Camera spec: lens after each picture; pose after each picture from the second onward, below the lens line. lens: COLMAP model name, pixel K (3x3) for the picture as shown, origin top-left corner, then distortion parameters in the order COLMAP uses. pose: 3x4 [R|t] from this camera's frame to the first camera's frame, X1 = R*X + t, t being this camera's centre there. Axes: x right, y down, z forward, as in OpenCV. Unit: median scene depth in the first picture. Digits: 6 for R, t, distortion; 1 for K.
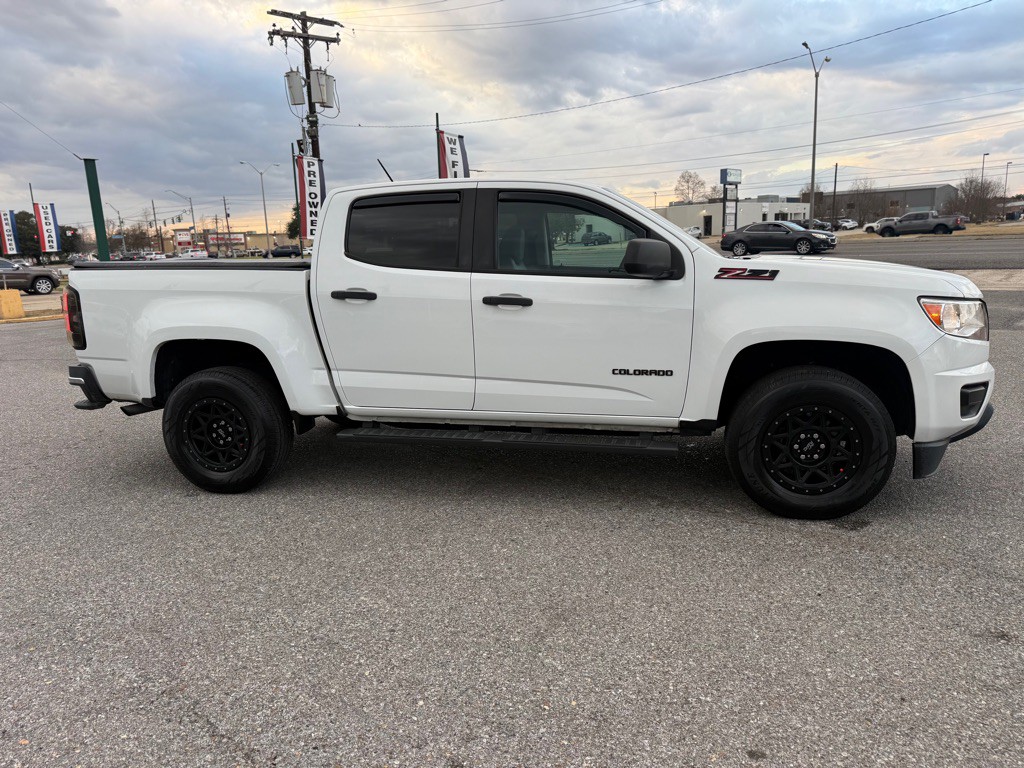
lens RADIAL K [[732.6, 0, 504.9], [0, 732.6, 384.3], [0, 0, 1]] dist [0.078969, -0.101678]
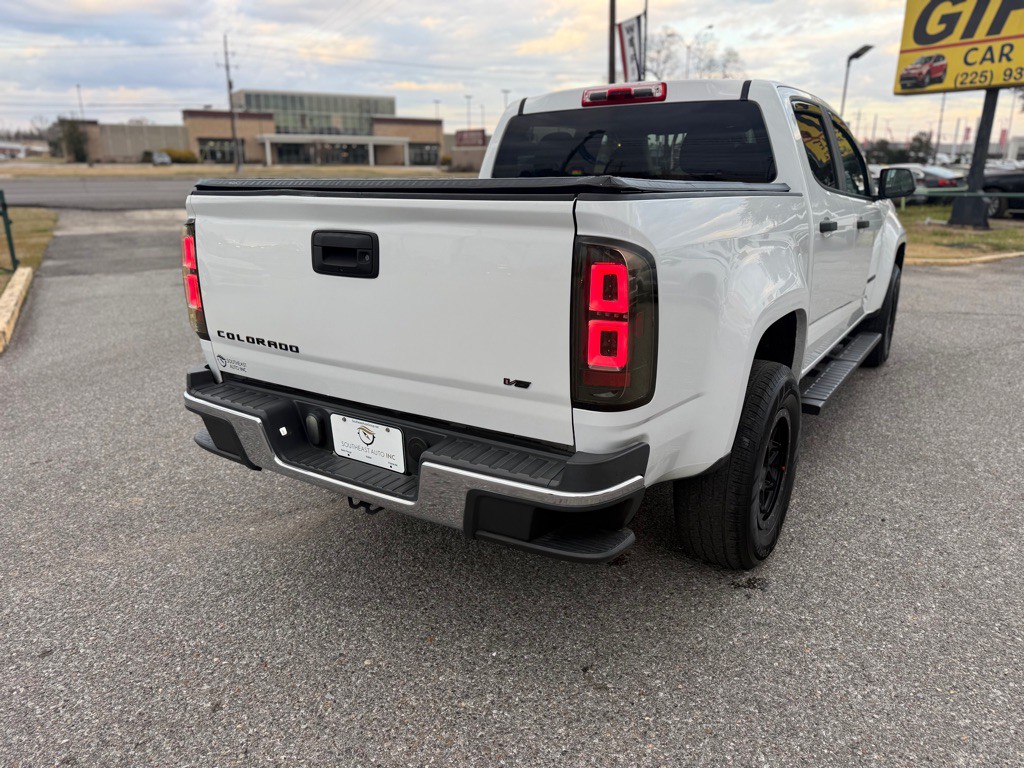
lens RADIAL K [[740.2, 0, 511.0], [0, 740.2, 403.7], [0, 0, 1]] dist [0.008017, -0.006575]
pose [[0.313064, -0.254940, 0.914875, -0.085363], [0.166225, 0.963137, 0.211508, -0.012796], [-0.935072, 0.085860, 0.343901, 0.083331]]
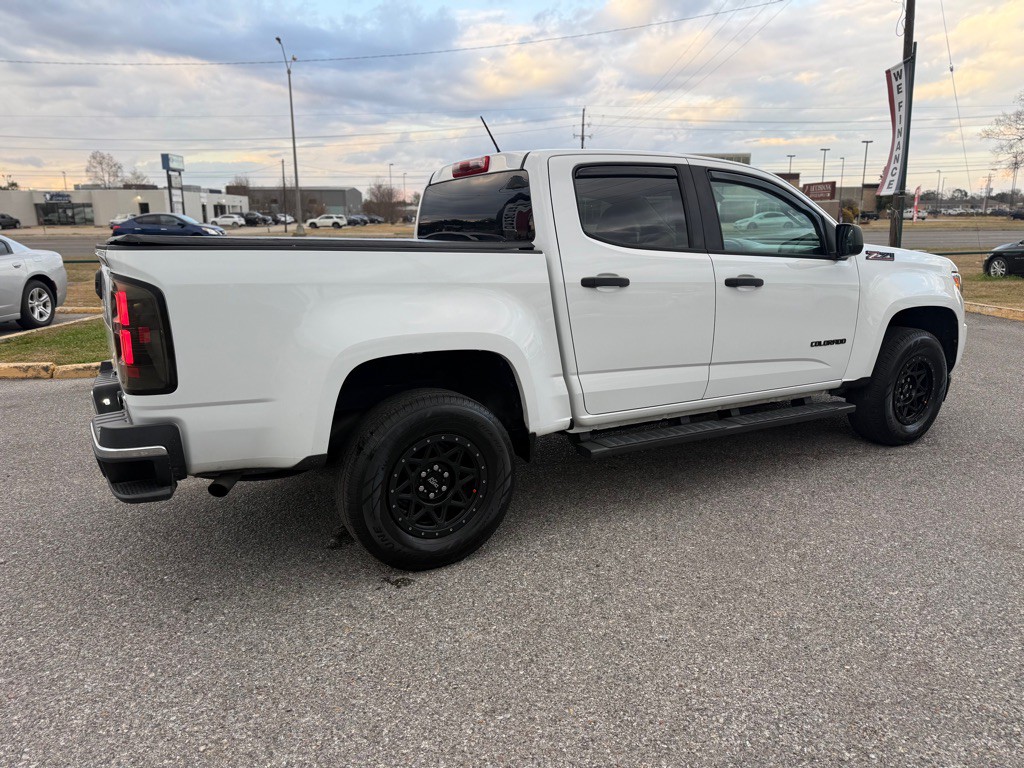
lens RADIAL K [[730.3, 0, 505.1], [0, 730.3, 395.4], [0, 0, 1]] dist [0.030952, -0.029881]
pose [[0.719251, -0.127784, 0.682898, -0.068103], [0.110378, 0.991473, 0.069271, -0.004937], [-0.685926, 0.025554, 0.727222, 0.037444]]
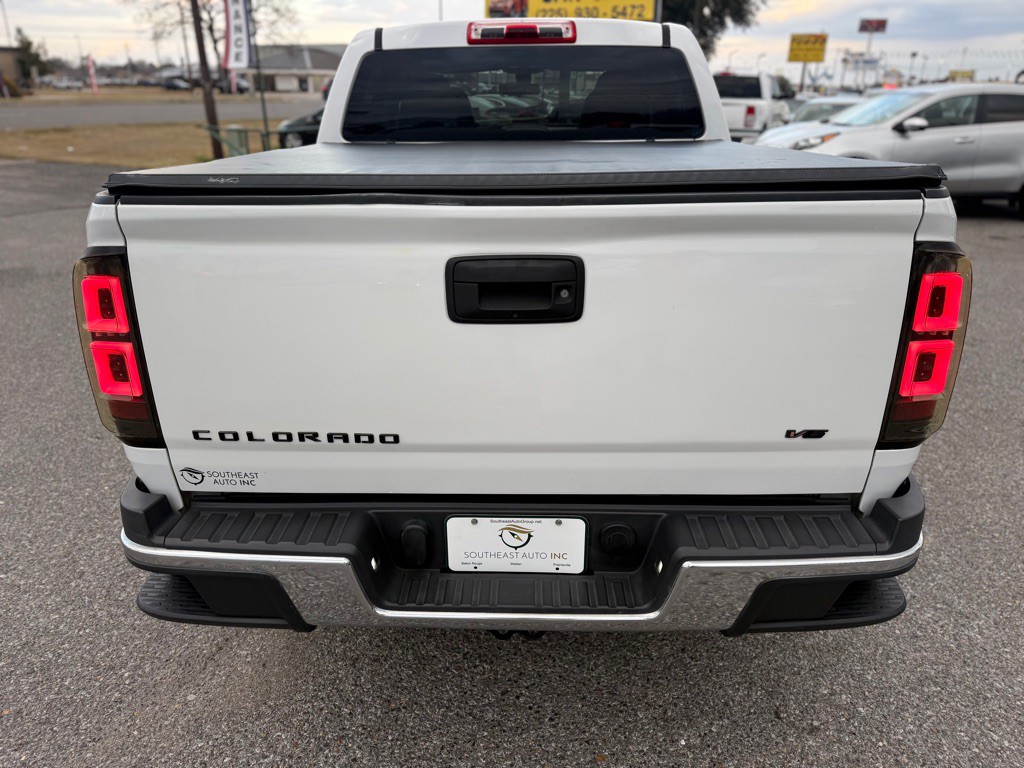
lens RADIAL K [[728.0, 0, 512.0], [0, 728.0, 384.0], [0, 0, 1]] dist [0.083035, -0.108367]
pose [[-0.249740, -0.324286, 0.912397, -0.073817], [0.184112, 0.909163, 0.373531, -0.020371], [-0.950649, 0.261269, -0.167350, 0.110603]]
